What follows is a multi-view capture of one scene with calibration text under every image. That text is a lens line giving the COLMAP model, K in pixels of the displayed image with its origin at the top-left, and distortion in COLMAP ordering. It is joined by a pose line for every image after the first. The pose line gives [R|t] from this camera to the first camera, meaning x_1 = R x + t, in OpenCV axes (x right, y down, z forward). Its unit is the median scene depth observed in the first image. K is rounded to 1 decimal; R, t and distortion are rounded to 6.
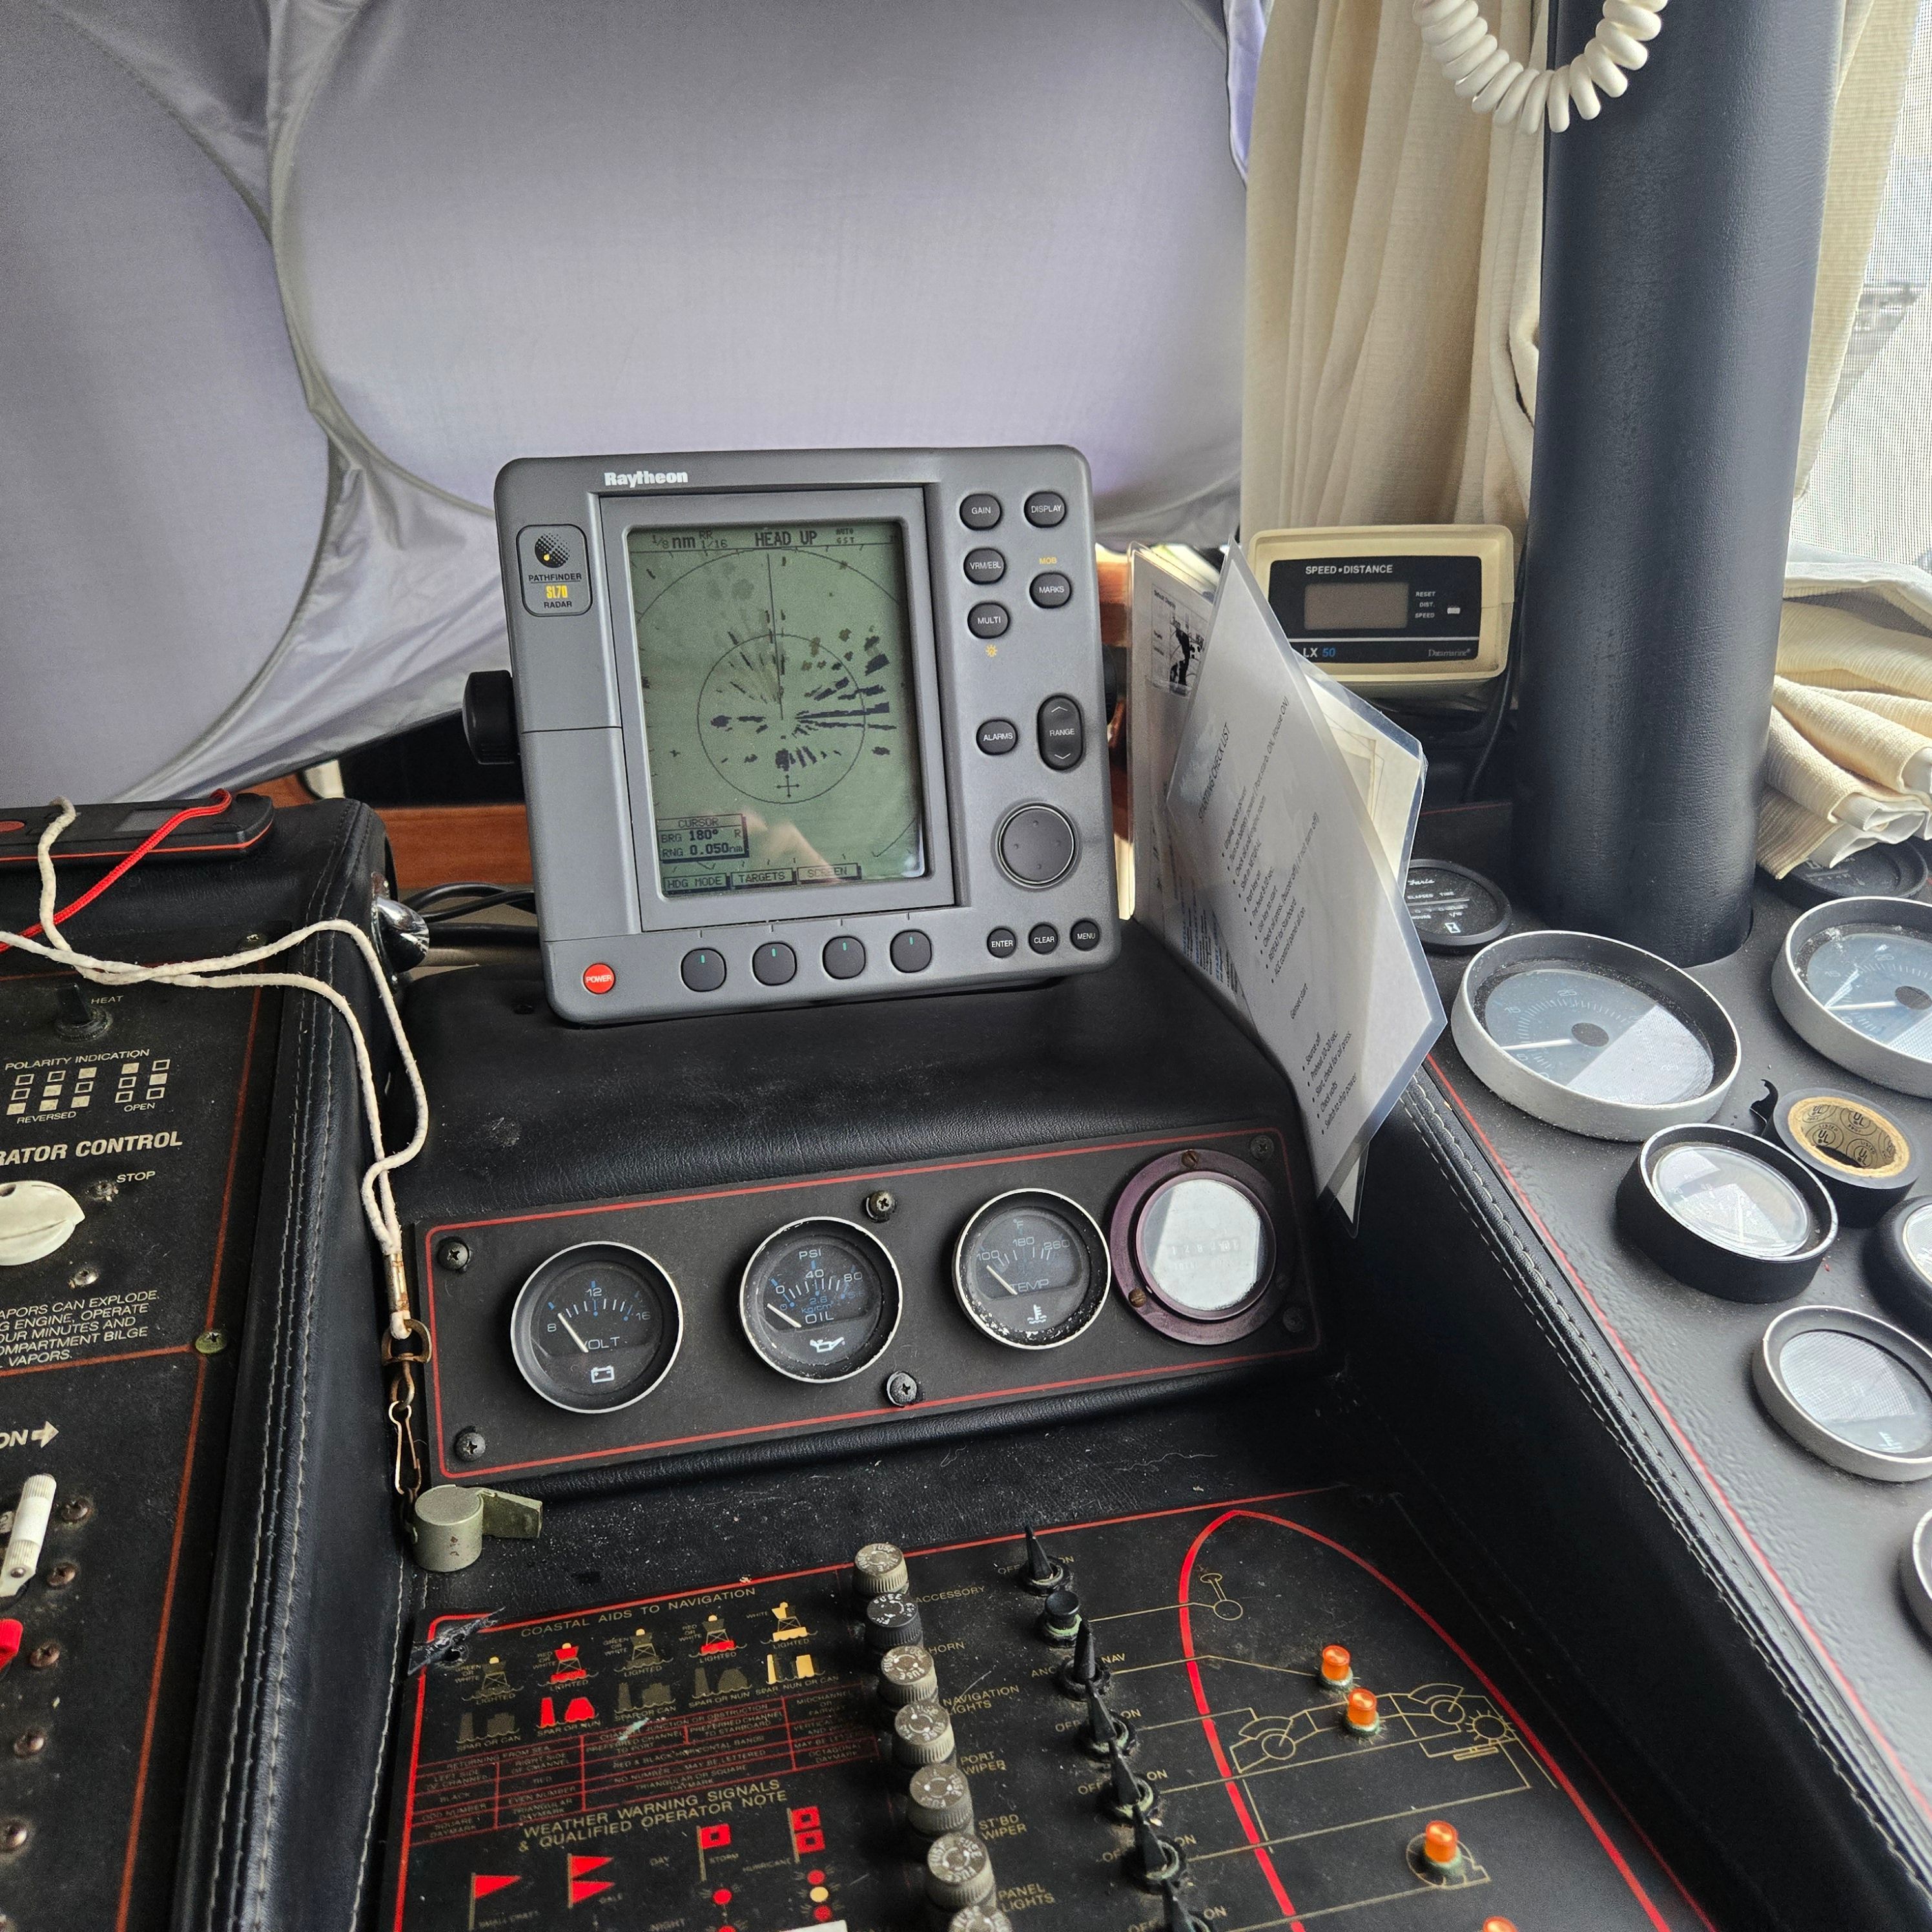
lens RADIAL K [[1756.4, 0, 966.5], [0, 1756.4, 995.6], [0, 0, 1]] dist [0.074099, -0.064684]
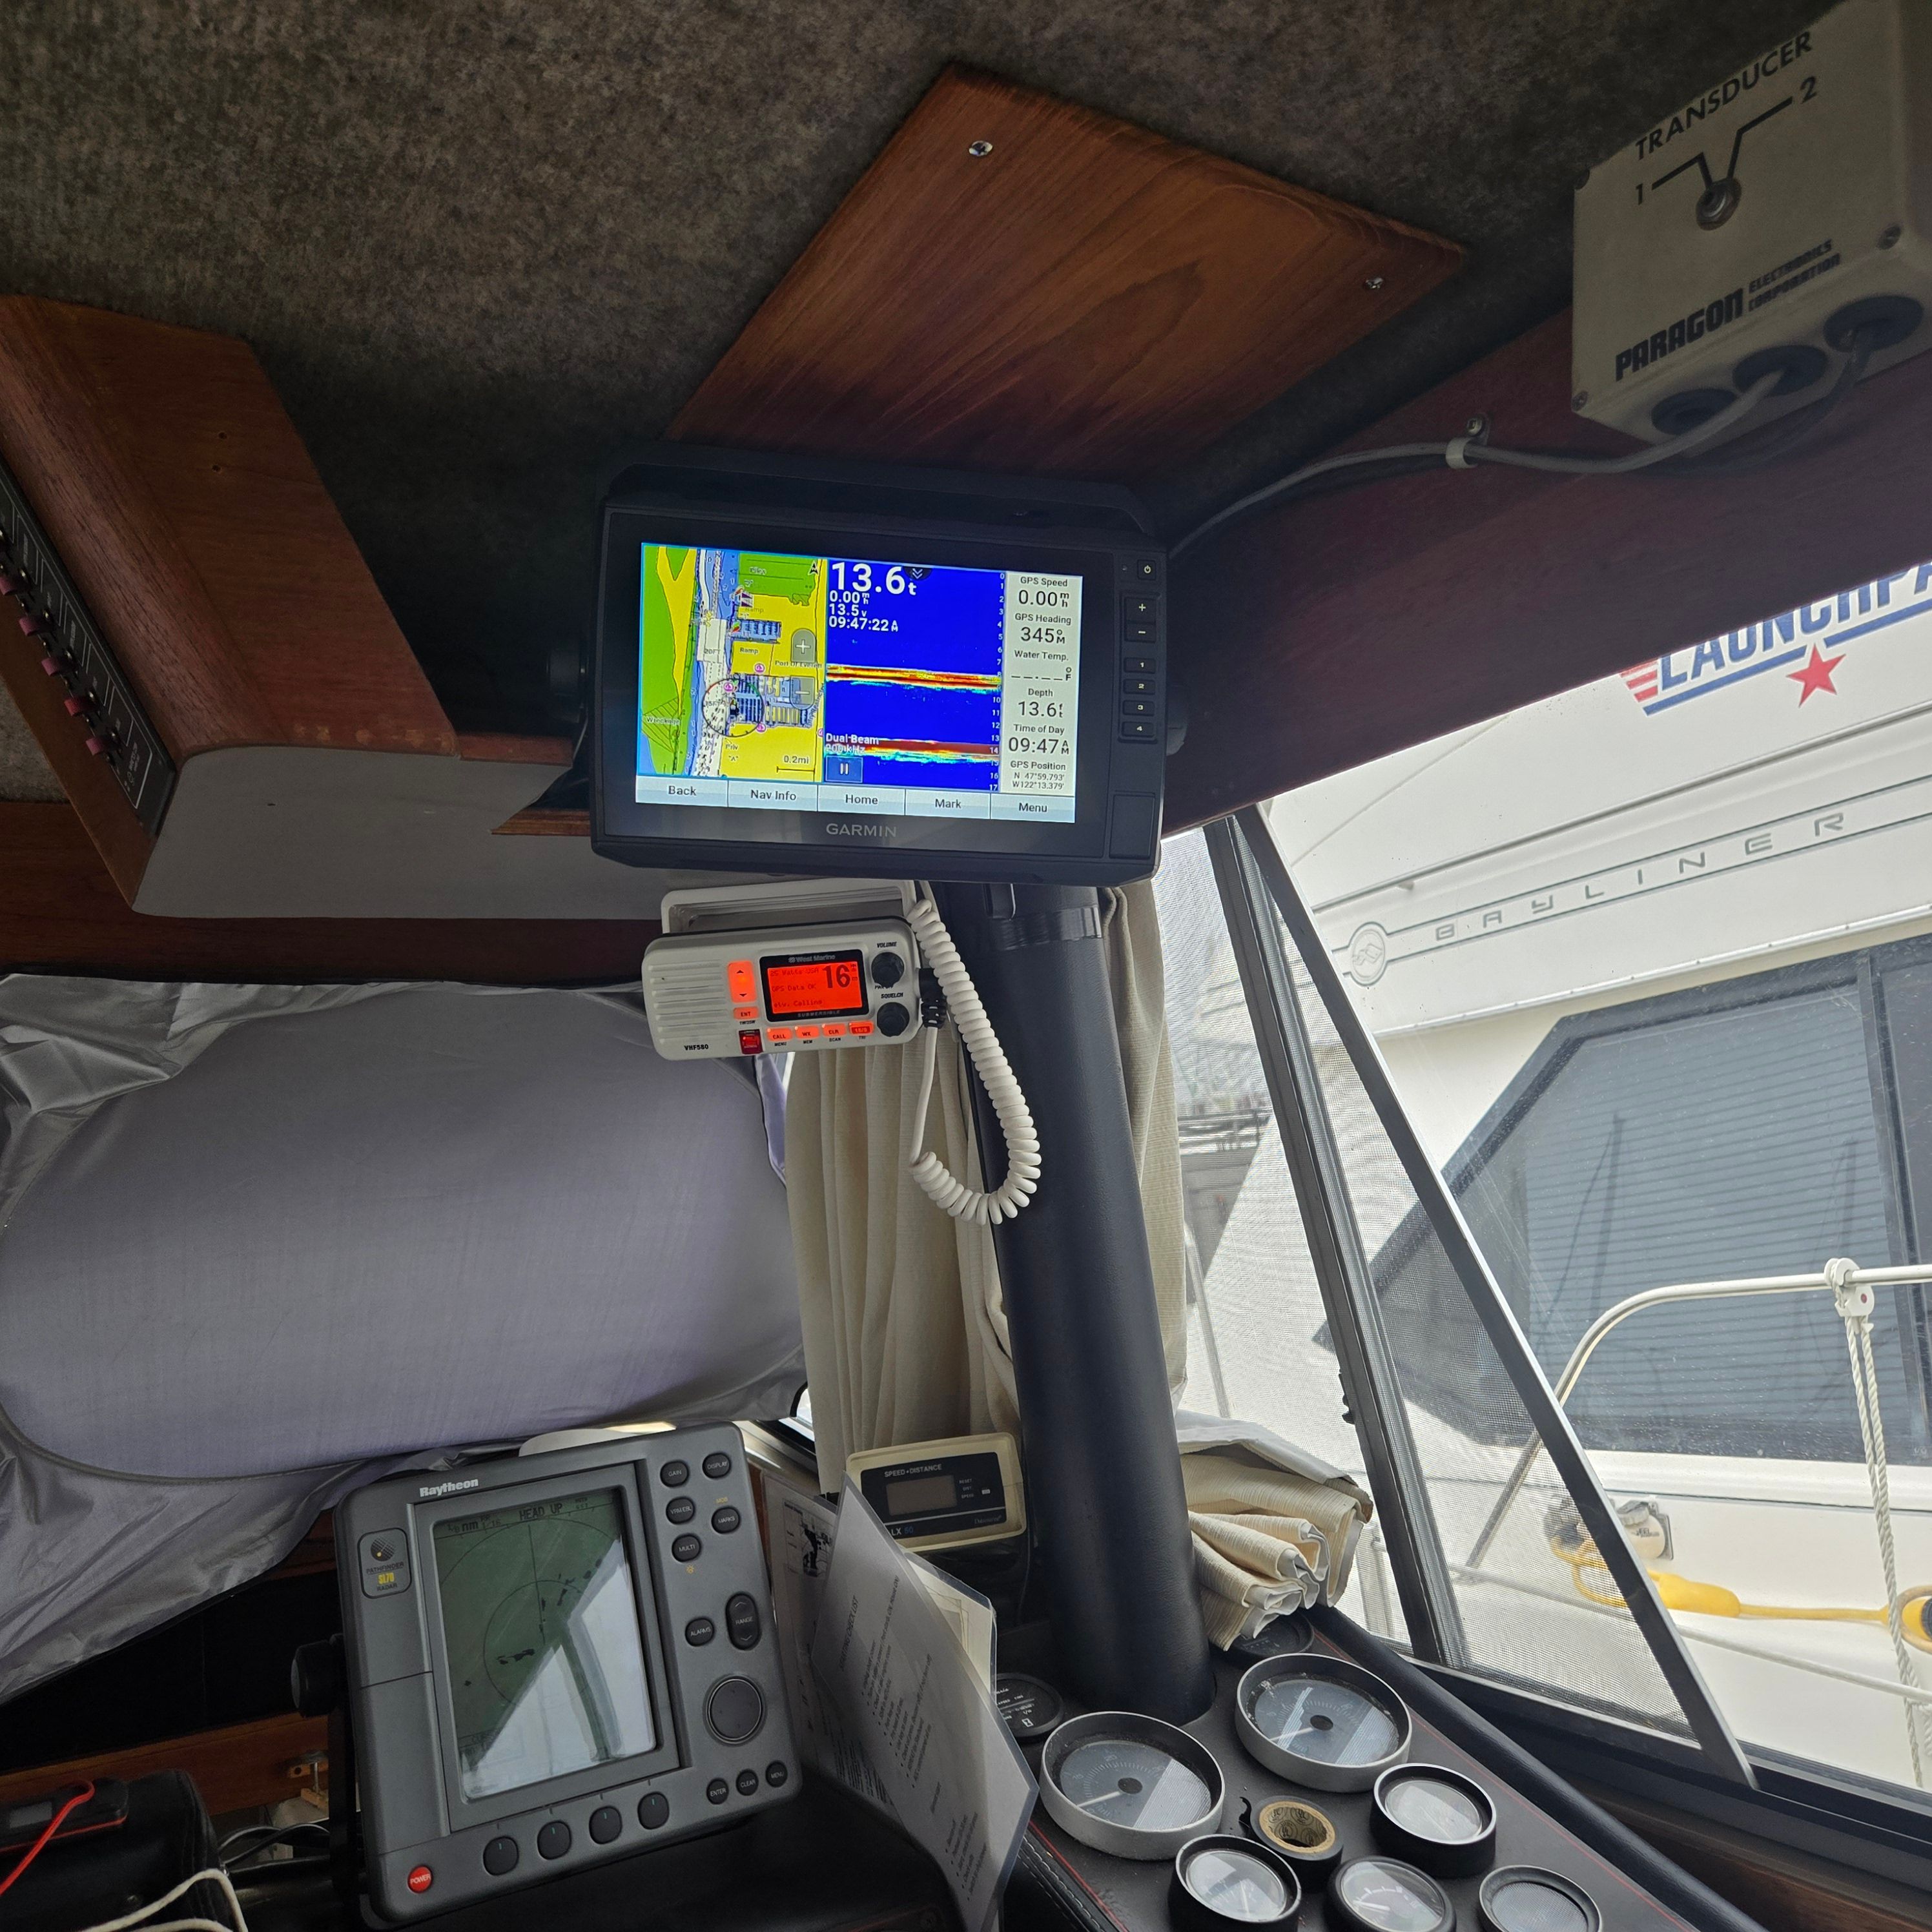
lens RADIAL K [[1756.4, 0, 956.2], [0, 1756.4, 976.6], [0, 0, 1]] dist [0.074099, -0.064684]
pose [[0.957969, -0.051154, 0.282273, -0.166596], [0.171804, 0.890301, -0.421721, 0.022043], [-0.229735, 0.452491, 0.861669, -0.535524]]
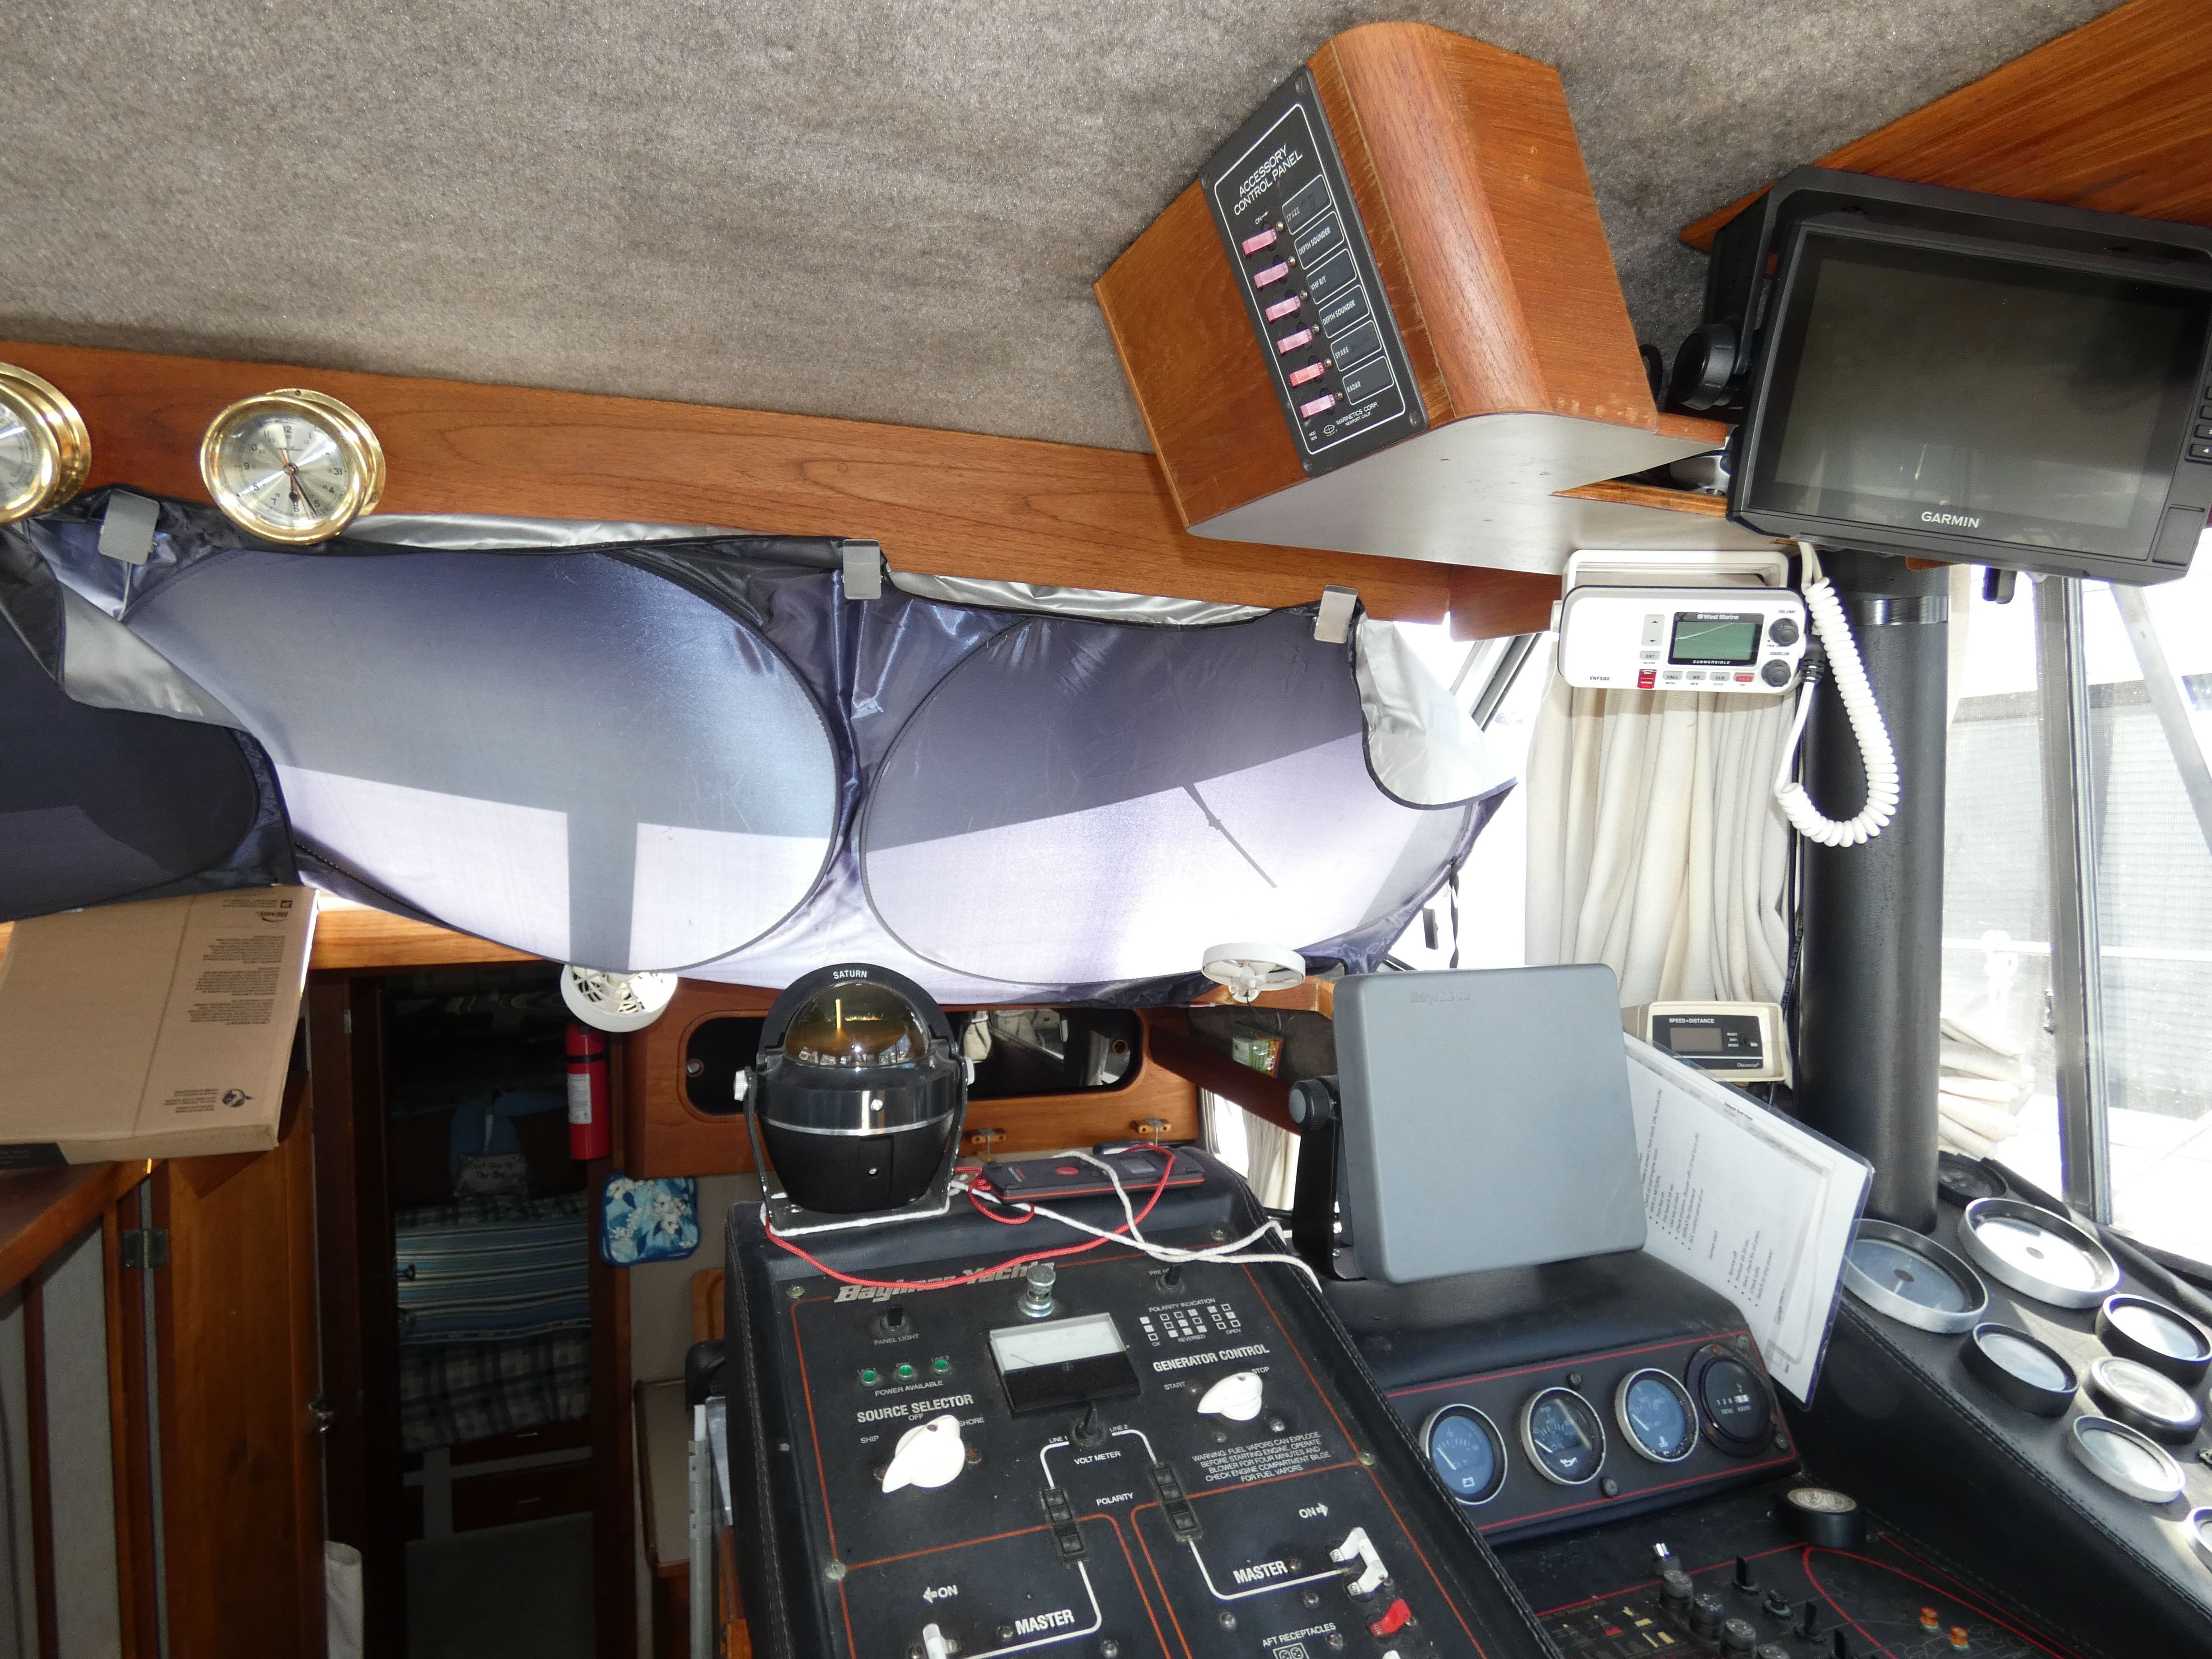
lens RADIAL K [[1344.9, 0, 1101.9], [0, 1344.9, 831.5], [0, 0, 1]] dist [0.001386, -0.003216]
pose [[0.990675, 0.024707, 0.133984, -0.717251], [0.014930, 0.957810, -0.287015, -0.032467], [-0.135422, 0.286339, 0.948510, -0.412861]]
